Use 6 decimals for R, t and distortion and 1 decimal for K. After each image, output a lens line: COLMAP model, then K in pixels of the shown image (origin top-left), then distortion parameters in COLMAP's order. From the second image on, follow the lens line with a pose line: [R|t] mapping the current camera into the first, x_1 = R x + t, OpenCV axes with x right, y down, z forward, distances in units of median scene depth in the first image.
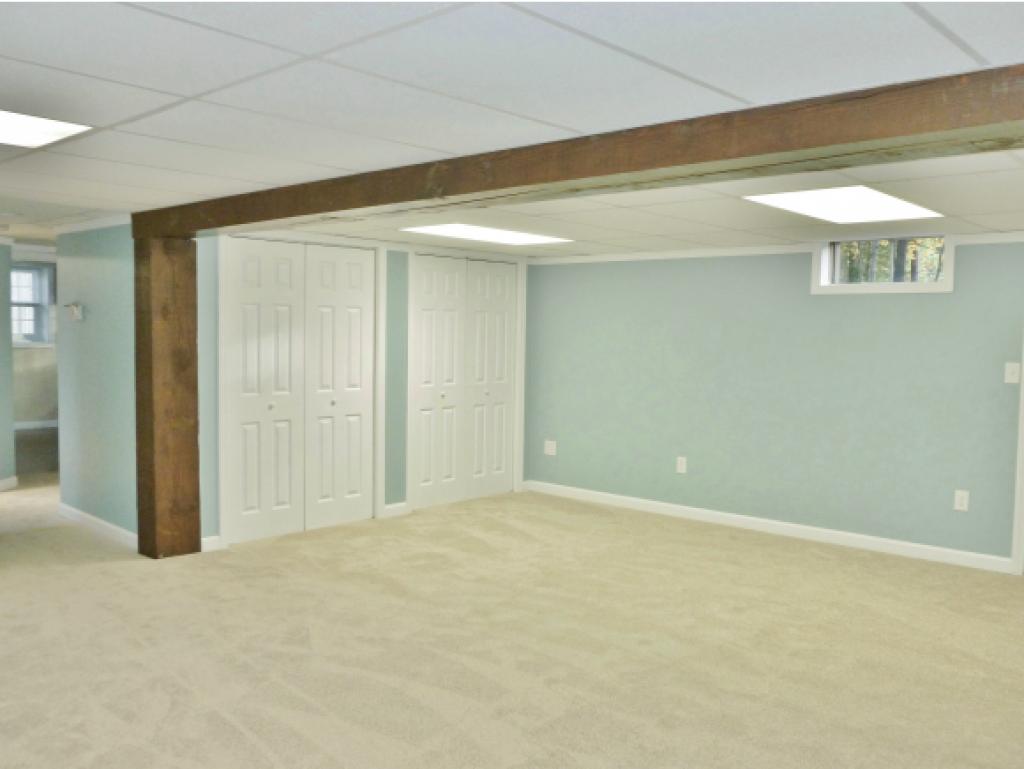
lens RADIAL K [[875.8, 0, 512.0], [0, 875.8, 384.5], [0, 0, 1]] dist [-0.062116, 0.013364]
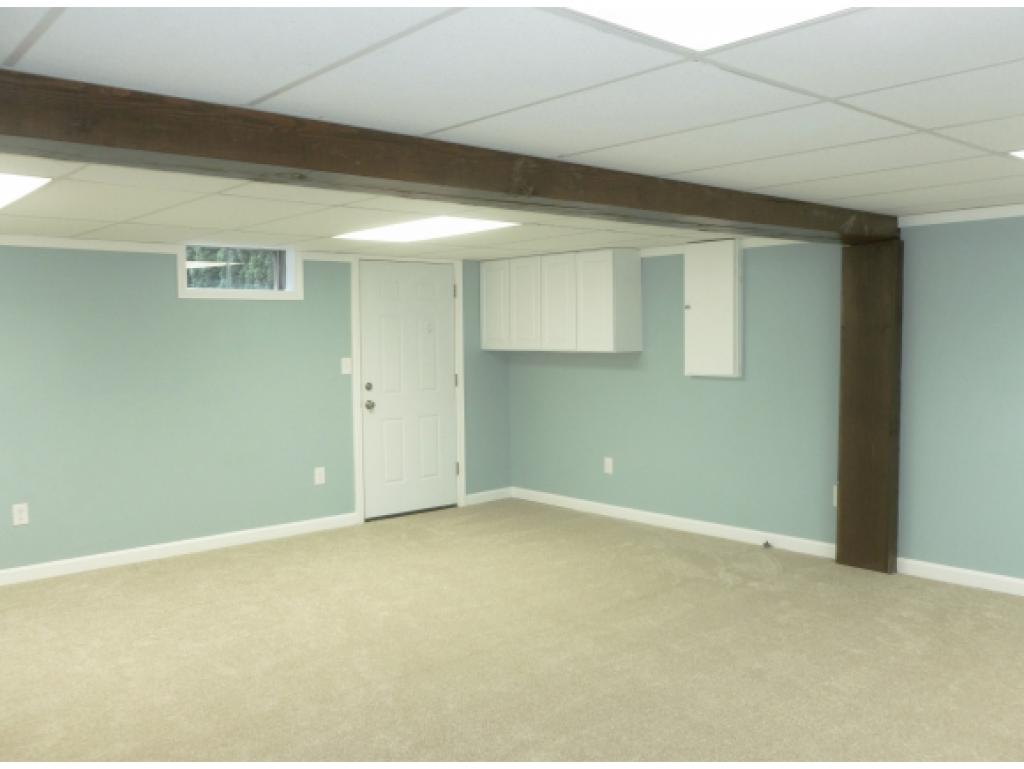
lens RADIAL K [[880.6, 0, 512.0], [0, 880.6, 384.5], [0, 0, 1]] dist [0.106887, 0.002236]
pose [[0.139872, -0.071380, 0.987593, -0.645364], [0.074314, 0.995342, 0.061415, -0.046418], [-0.987377, 0.064802, 0.144525, 0.560914]]
